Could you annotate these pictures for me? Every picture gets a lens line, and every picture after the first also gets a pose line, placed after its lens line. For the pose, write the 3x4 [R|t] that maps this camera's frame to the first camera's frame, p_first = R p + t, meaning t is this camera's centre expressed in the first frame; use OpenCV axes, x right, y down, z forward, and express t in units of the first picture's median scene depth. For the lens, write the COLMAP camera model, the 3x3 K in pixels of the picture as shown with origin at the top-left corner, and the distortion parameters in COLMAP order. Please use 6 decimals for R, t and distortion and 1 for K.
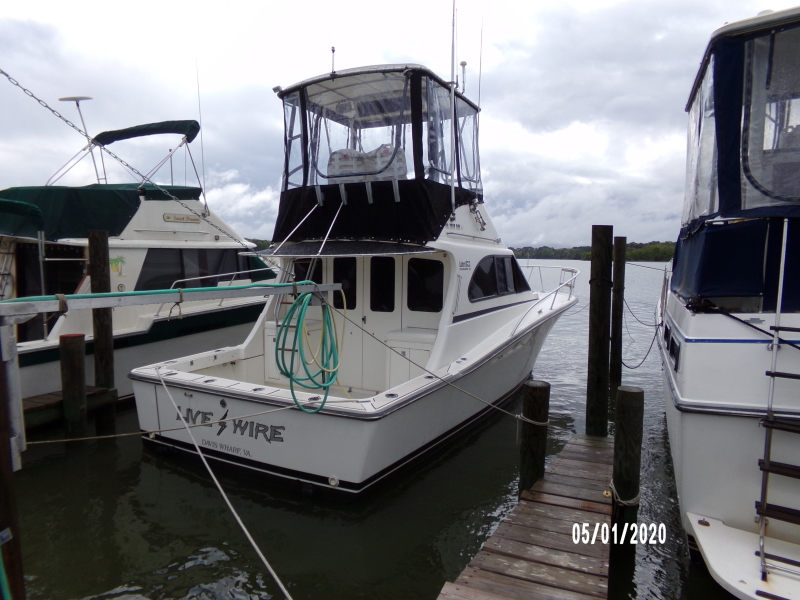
lens RADIAL K [[541.3, 0, 391.6], [0, 541.3, 311.7], [0, 0, 1]] dist [-0.043681, 0.041070]
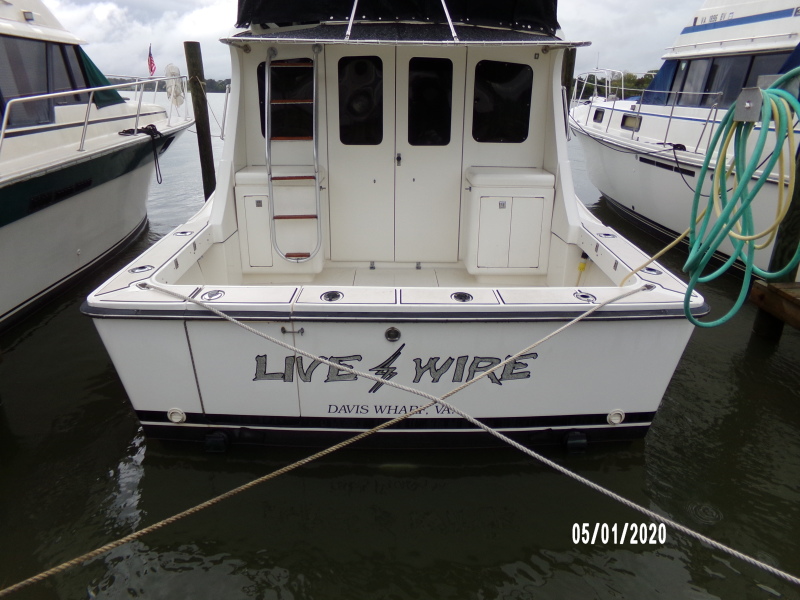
lens RADIAL K [[541.3, 0, 398.8], [0, 541.3, 300.4], [0, 0, 1]] dist [-0.043681, 0.041070]
pose [[0.862508, -0.179750, 0.473043, -0.538255], [0.046708, 0.959075, 0.279272, -0.005315], [-0.503883, -0.218779, 0.835606, 0.562362]]
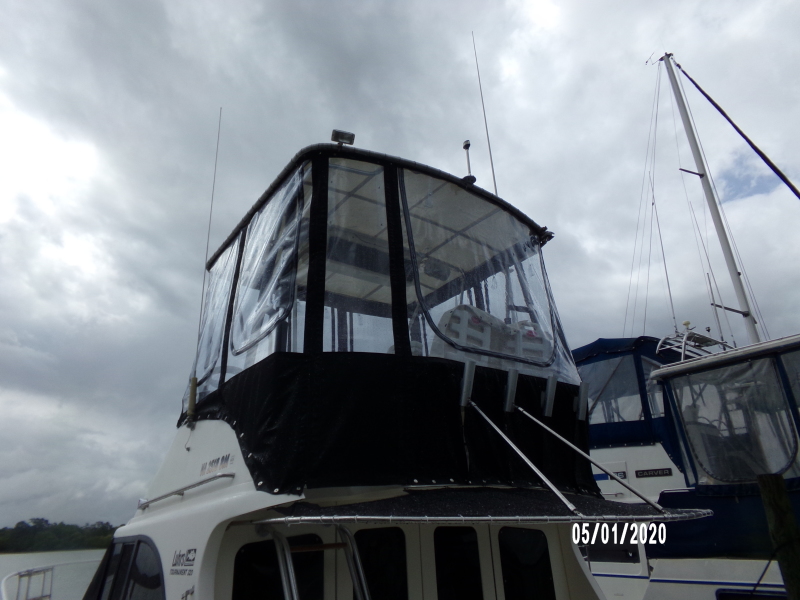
lens RADIAL K [[541.3, 0, 396.1], [0, 541.3, 309.1], [0, 0, 1]] dist [-0.043681, 0.041070]
pose [[0.409763, 0.329543, 0.850585, -0.689608], [0.133664, 0.900707, -0.413353, -0.116108], [-0.902346, 0.283069, 0.325029, 1.122662]]
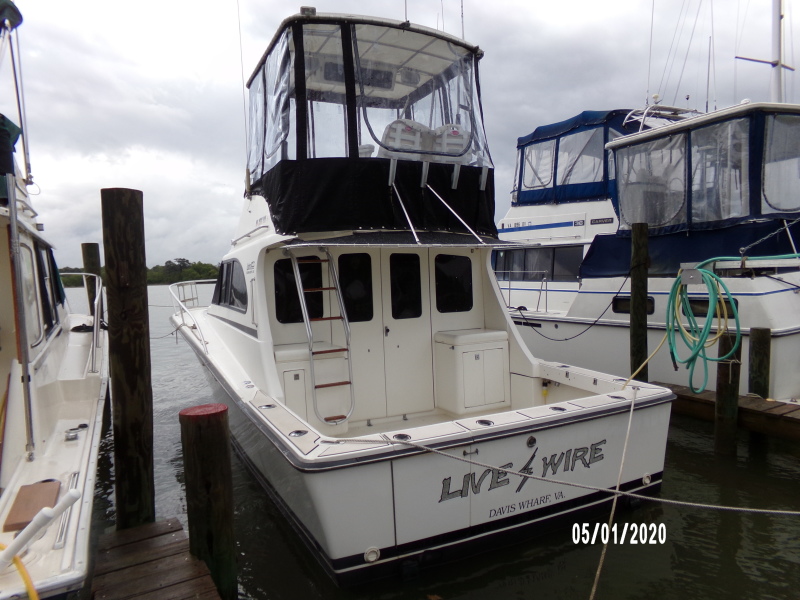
lens RADIAL K [[541.3, 0, 401.9], [0, 541.3, 307.5], [0, 0, 1]] dist [-0.043681, 0.041070]
pose [[0.556651, -0.071880, 0.827631, -0.972945], [0.117737, 0.993020, 0.007056, -0.031876], [-0.822361, 0.093515, 0.561228, 0.711336]]
